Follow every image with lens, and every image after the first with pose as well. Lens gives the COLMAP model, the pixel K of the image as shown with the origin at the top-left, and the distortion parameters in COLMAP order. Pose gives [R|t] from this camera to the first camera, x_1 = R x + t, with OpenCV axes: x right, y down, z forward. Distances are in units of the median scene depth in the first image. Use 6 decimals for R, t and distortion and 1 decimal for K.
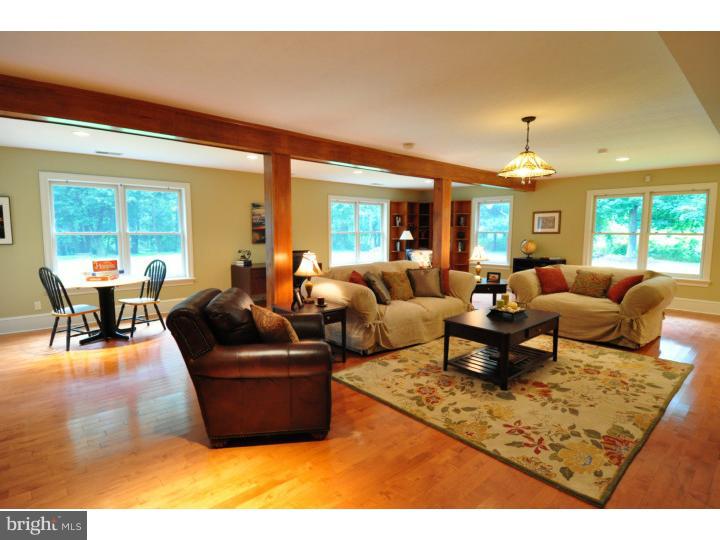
lens RADIAL K [[376.0, 0, 360.1], [0, 376.0, 270.6], [0, 0, 1]] dist [0.004105, -0.002160]
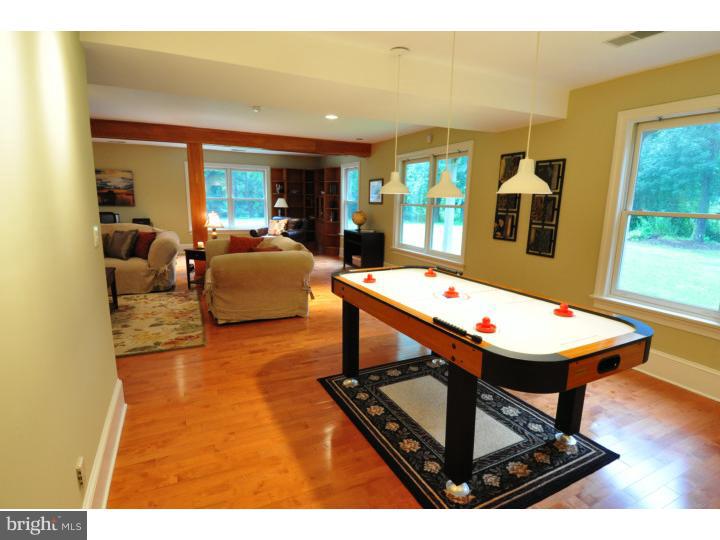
lens RADIAL K [[376.0, 0, 361.1], [0, 376.0, 269.4], [0, 0, 1]] dist [0.004105, -0.002160]
pose [[0.962771, 0.069485, -0.261234, 0.694970], [-0.049617, 0.995405, 0.081903, -0.012272], [0.265724, -0.065892, 0.961795, 0.104058]]
